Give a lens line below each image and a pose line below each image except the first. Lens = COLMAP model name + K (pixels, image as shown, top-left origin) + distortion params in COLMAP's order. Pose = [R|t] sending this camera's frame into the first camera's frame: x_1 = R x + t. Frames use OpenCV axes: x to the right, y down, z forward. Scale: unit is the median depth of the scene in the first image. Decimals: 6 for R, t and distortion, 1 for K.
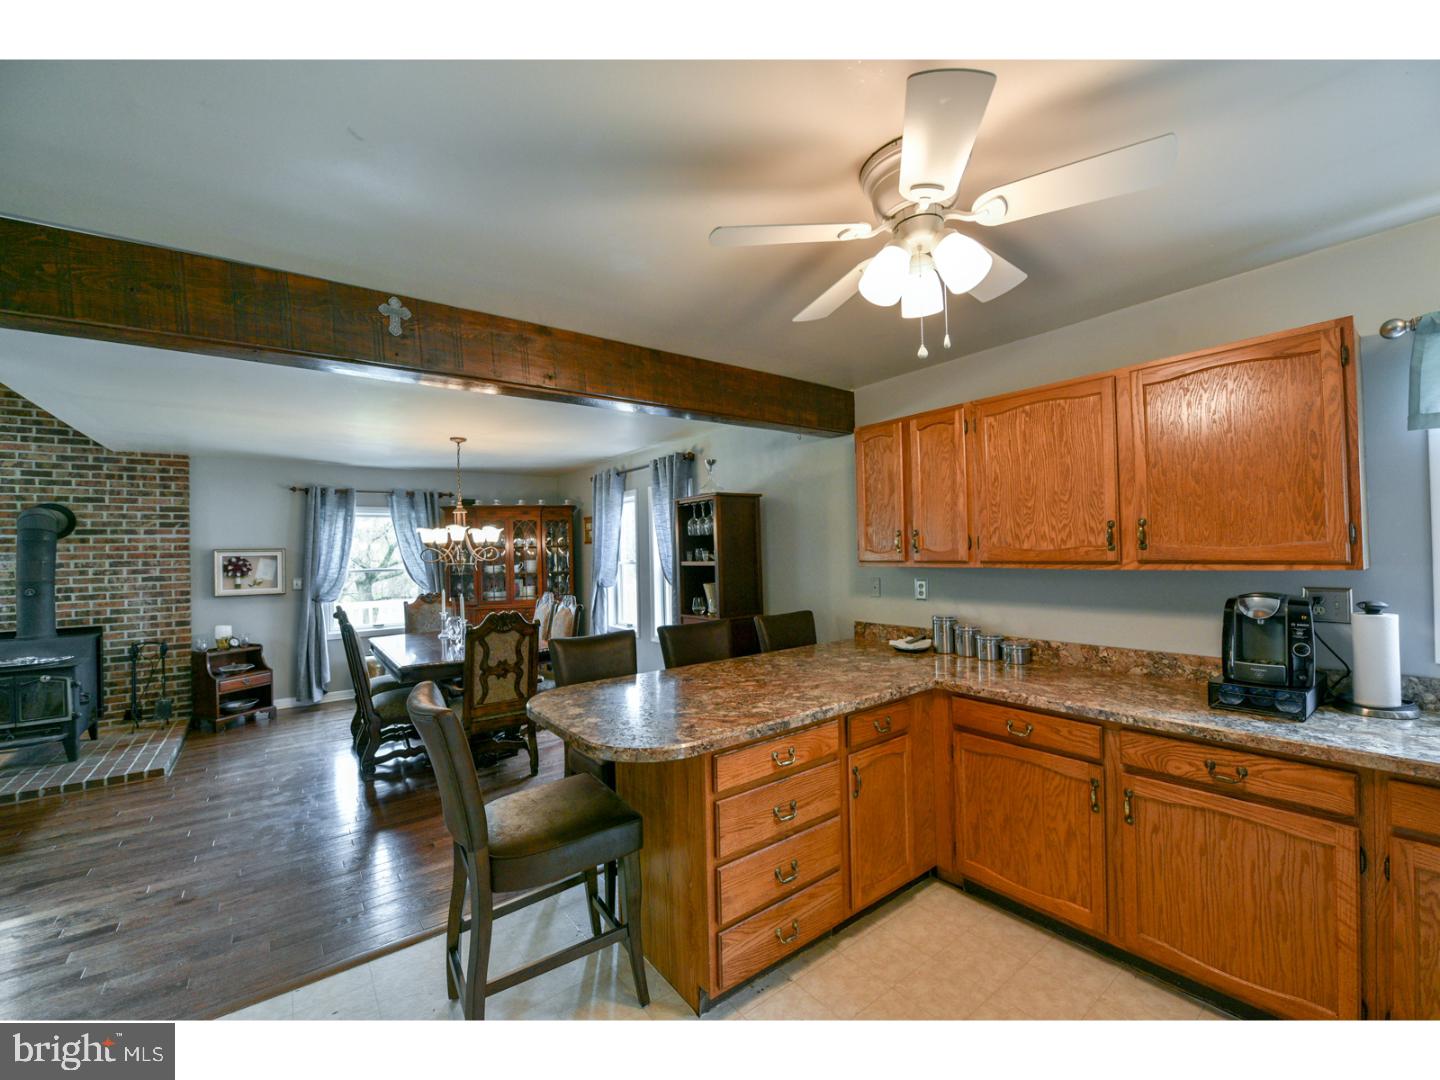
lens RADIAL K [[584.9, 0, 728.1], [0, 584.9, 543.8], [0, 0, 1]] dist [-0.021939, -0.000055]
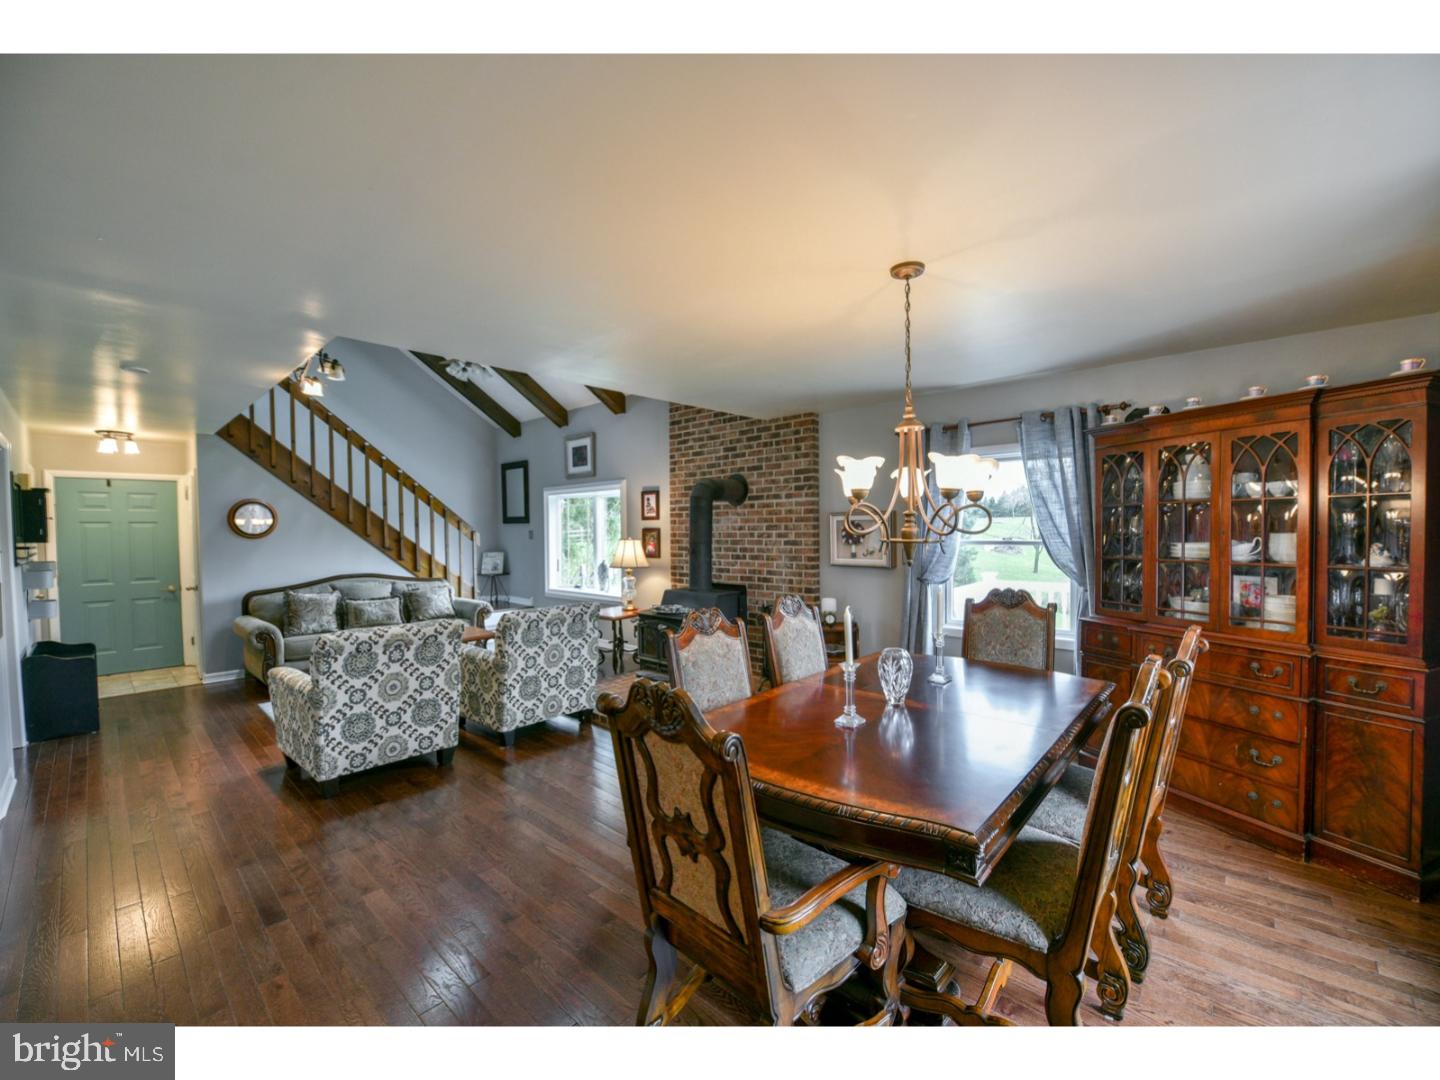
lens RADIAL K [[584.9, 0, 728.1], [0, 584.9, 543.8], [0, 0, 1]] dist [-0.021939, -0.000055]
pose [[0.177628, 0.045243, -0.983057, -0.022422], [0.019694, 0.998579, 0.049516, 0.010371], [0.983901, -0.028156, 0.176485, 0.712564]]
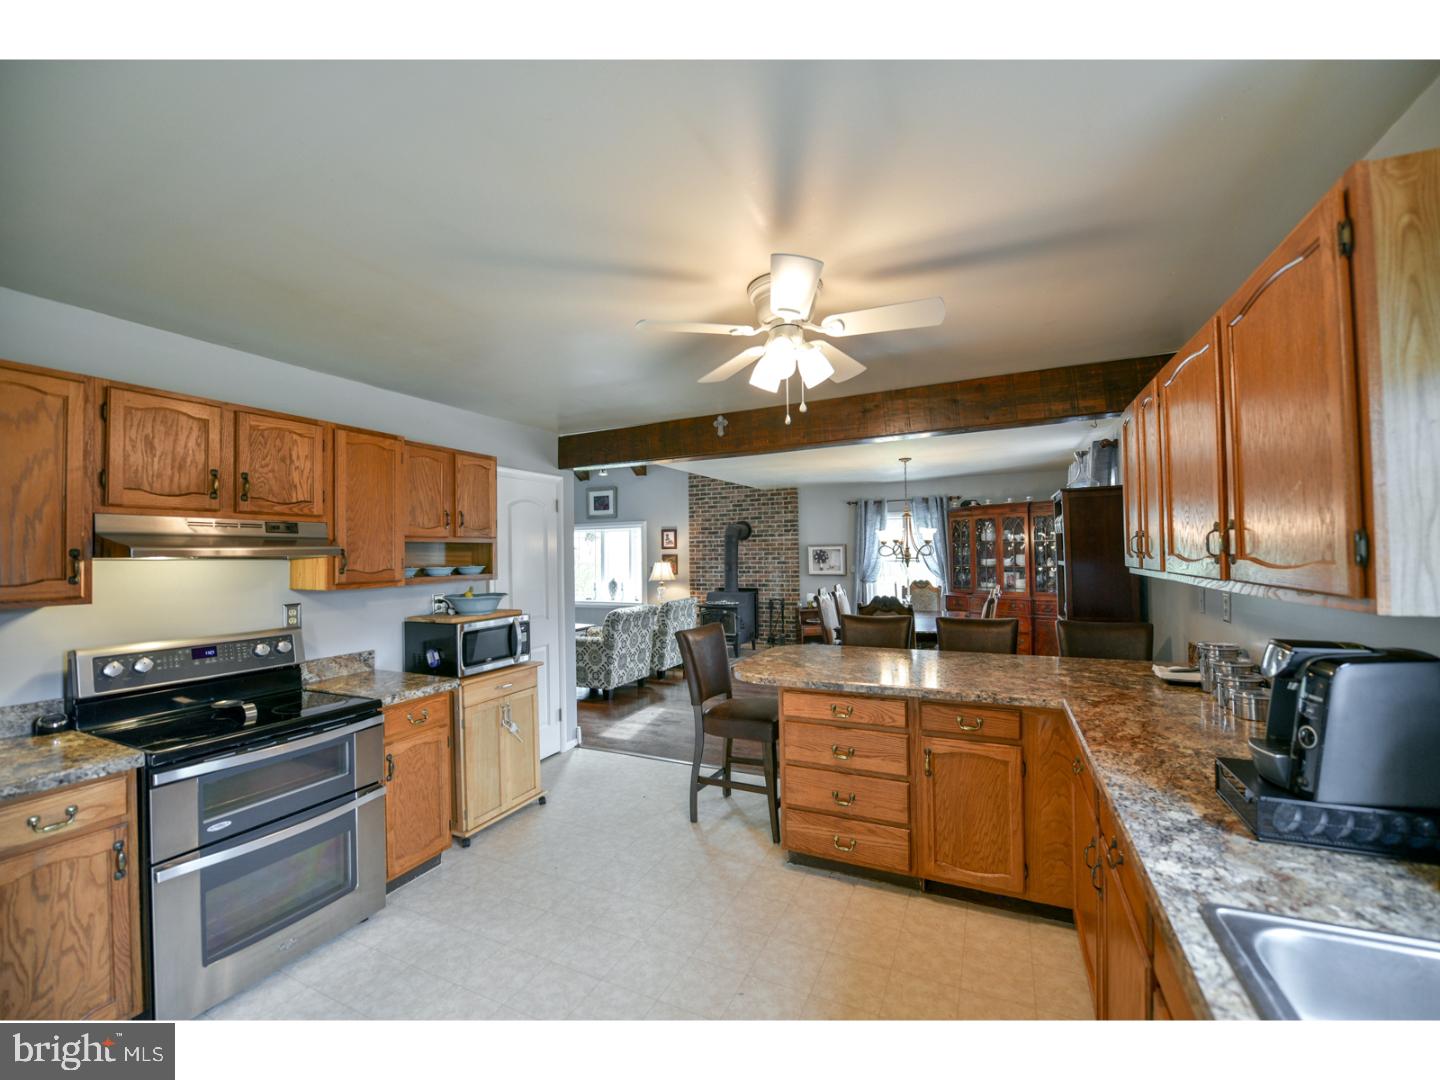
lens RADIAL K [[578.3, 0, 720.0], [0, 578.3, 540.0], [0, 0, 1]] dist [-0.020103, -0.000173]
pose [[0.452953, -0.006106, -0.891513, 0.438745], [0.017509, 0.999845, 0.002048, -0.012516], [0.891362, -0.016537, 0.452990, 0.062052]]
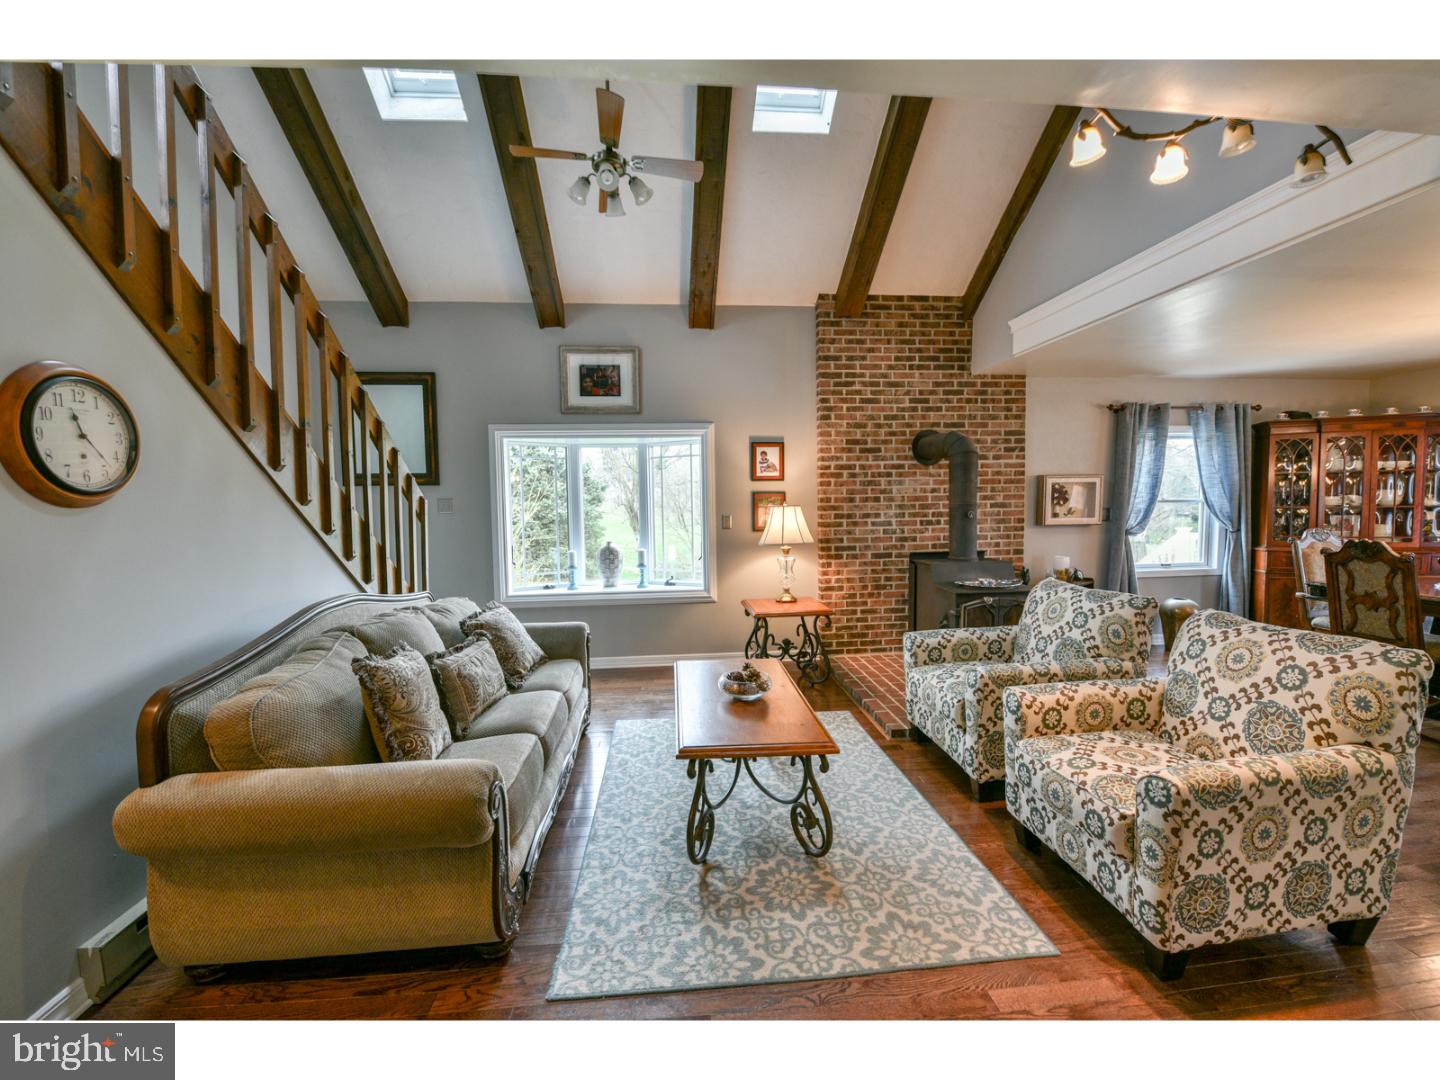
lens RADIAL K [[578.3, 0, 720.0], [0, 578.3, 540.0], [0, 0, 1]] dist [-0.020103, -0.000173]
pose [[0.841817, 0.042779, -0.538065, -0.873119], [0.006164, 0.996028, 0.088832, 0.030181], [0.539727, -0.078097, 0.838209, -0.088377]]
